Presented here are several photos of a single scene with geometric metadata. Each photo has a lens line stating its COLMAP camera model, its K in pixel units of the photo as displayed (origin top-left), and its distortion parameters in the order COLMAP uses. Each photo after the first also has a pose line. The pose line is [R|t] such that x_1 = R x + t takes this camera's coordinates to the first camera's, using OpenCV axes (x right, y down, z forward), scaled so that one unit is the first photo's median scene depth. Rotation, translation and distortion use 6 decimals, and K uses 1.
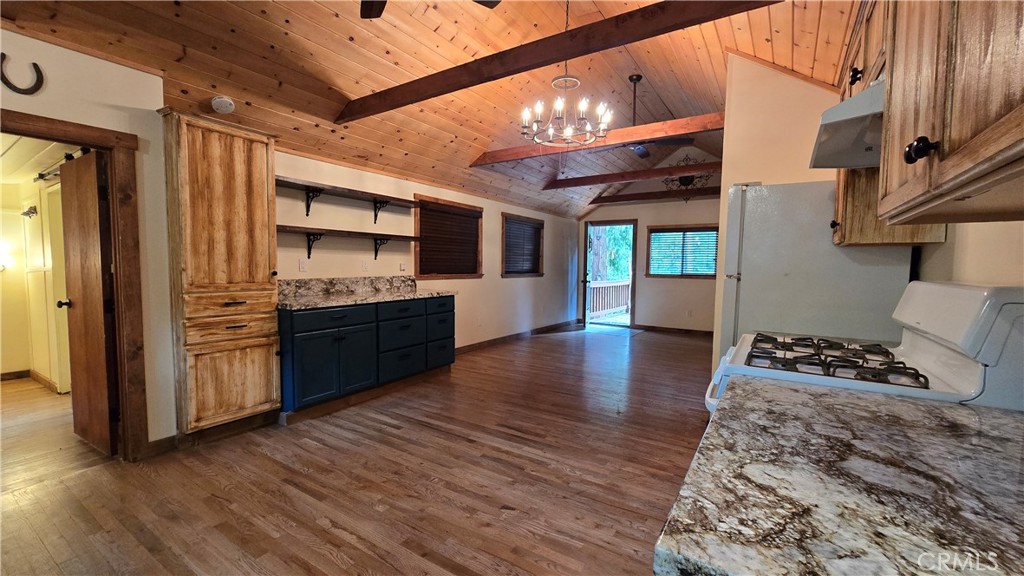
lens RADIAL K [[413.0, 0, 510.5], [0, 413.0, 291.2], [0, 0, 1]] dist [-0.001807, 0.000010]
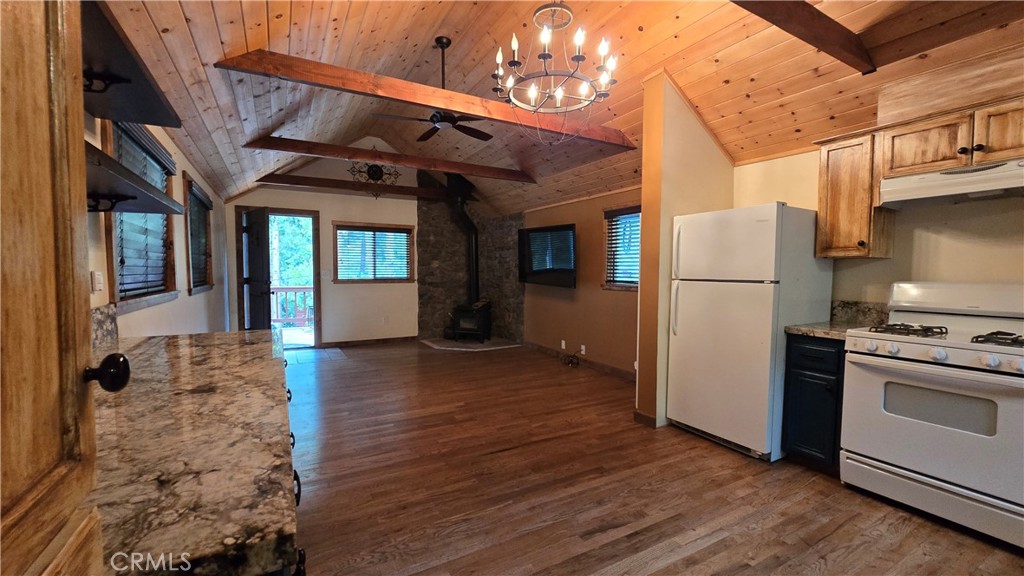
lens RADIAL K [[413.0, 0, 510.5], [0, 413.0, 291.2], [0, 0, 1]] dist [-0.001807, 0.000010]
pose [[0.476522, -0.054828, 0.877451, -0.240154], [0.057851, 0.997846, 0.030933, -0.024978], [-0.877257, 0.036022, 0.478667, 0.321368]]
